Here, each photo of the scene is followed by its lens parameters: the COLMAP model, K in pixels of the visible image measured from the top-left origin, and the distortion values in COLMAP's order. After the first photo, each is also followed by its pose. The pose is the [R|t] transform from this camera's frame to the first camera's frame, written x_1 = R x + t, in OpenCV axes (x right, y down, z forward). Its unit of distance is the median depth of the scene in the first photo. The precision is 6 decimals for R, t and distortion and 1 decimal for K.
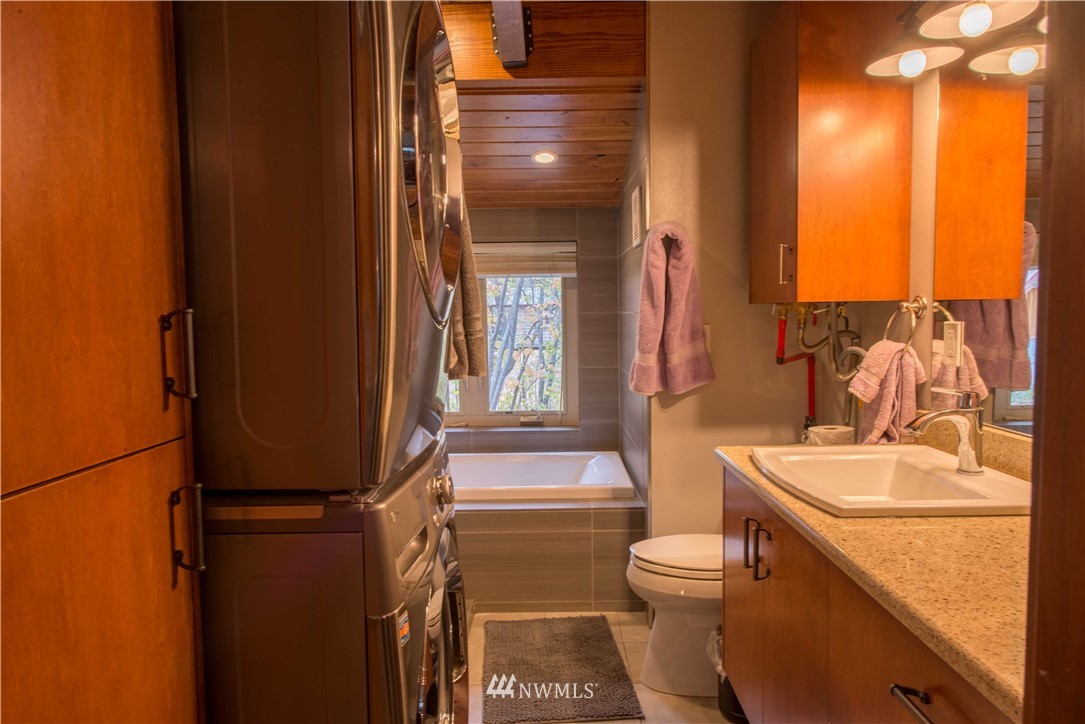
lens RADIAL K [[750.2, 0, 544.0], [0, 750.2, 361.8], [0, 0, 1]] dist [0.000543, 0.000010]
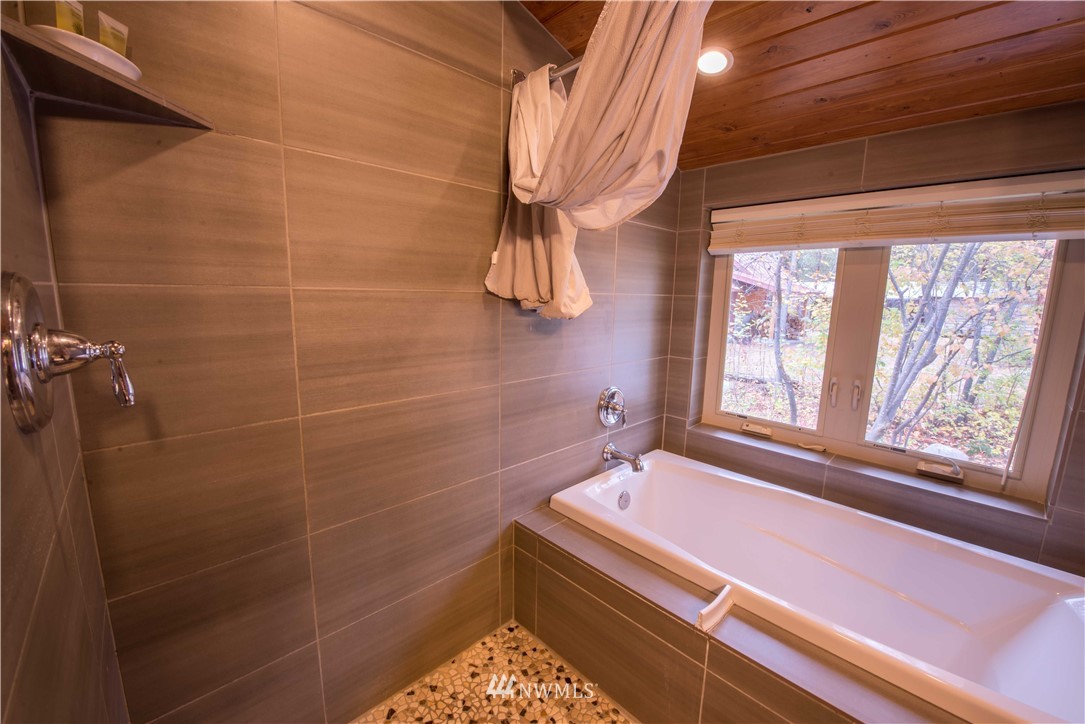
lens RADIAL K [[436.0, 0, 539.2], [0, 436.0, 366.0], [0, 0, 1]] dist [-0.018920, -0.000312]
pose [[0.696601, 0.145205, -0.702611, -0.006320], [-0.078452, 0.988849, 0.126580, -0.017811], [0.713156, -0.033055, 0.700225, 0.288127]]
